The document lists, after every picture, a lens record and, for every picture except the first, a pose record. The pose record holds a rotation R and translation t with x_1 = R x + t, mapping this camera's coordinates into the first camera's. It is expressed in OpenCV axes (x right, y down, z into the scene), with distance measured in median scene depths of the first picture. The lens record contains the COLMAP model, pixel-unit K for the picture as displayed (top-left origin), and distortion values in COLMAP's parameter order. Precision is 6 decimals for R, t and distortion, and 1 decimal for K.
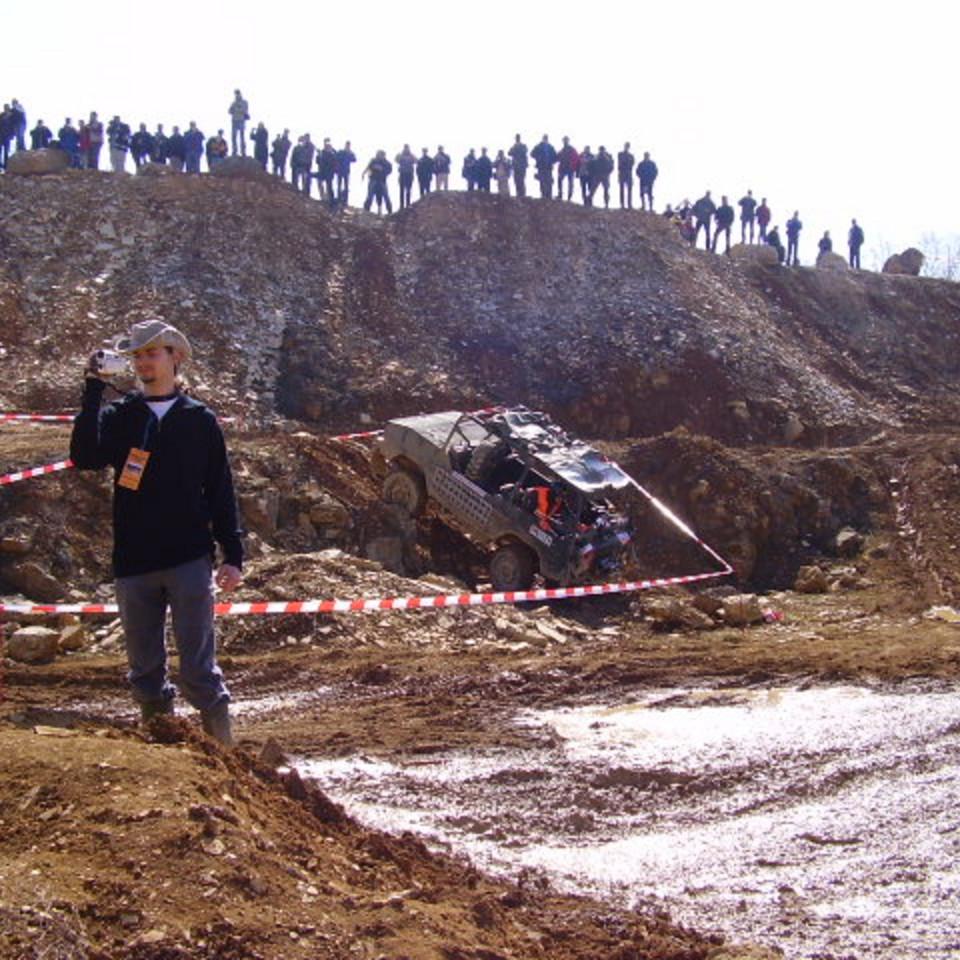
lens RADIAL K [[1542.2, 0, 481.2], [0, 1542.2, 479.4], [0, 0, 1]] dist [-0.162689, 0.000000]
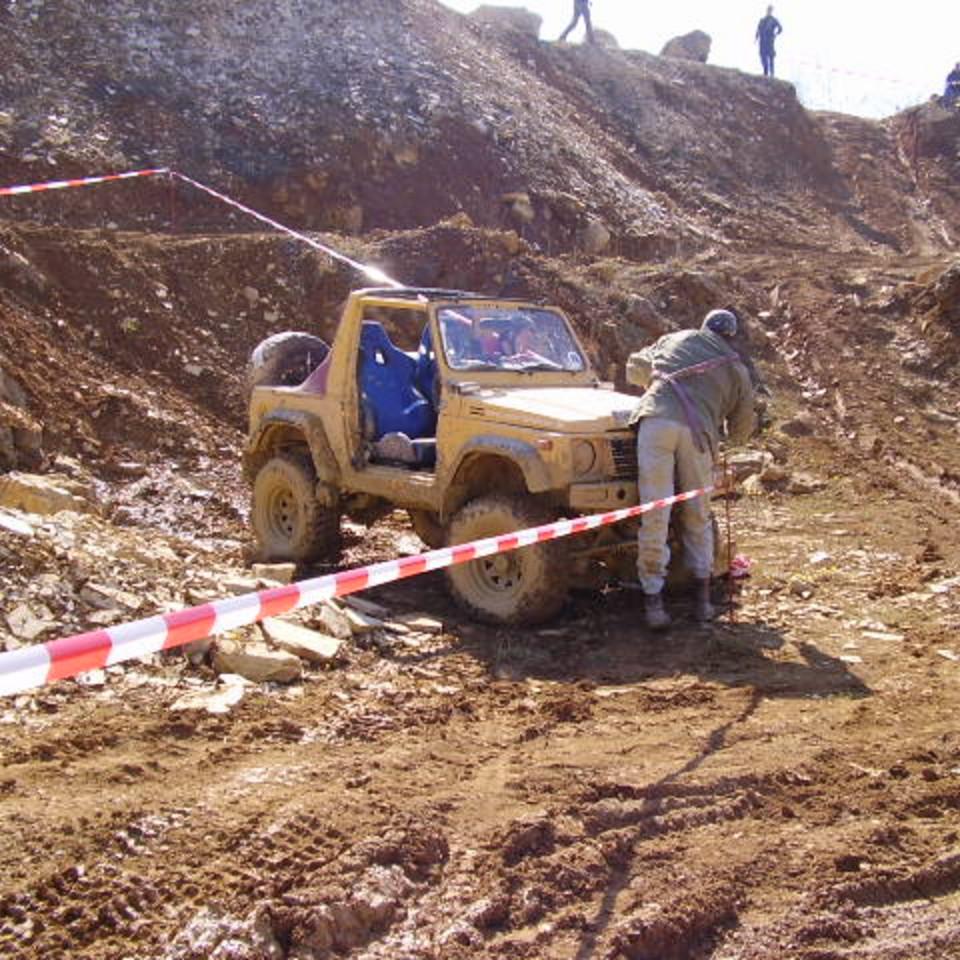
lens RADIAL K [[1542.2, 0, 479.2], [0, 1542.2, 482.4], [0, 0, 1]] dist [-0.162689, 0.000000]
pose [[0.975769, 0.003118, 0.218780, 0.001912], [-0.025320, 0.994790, 0.098749, 0.009584], [-0.217332, -0.101896, 0.970765, 0.318554]]
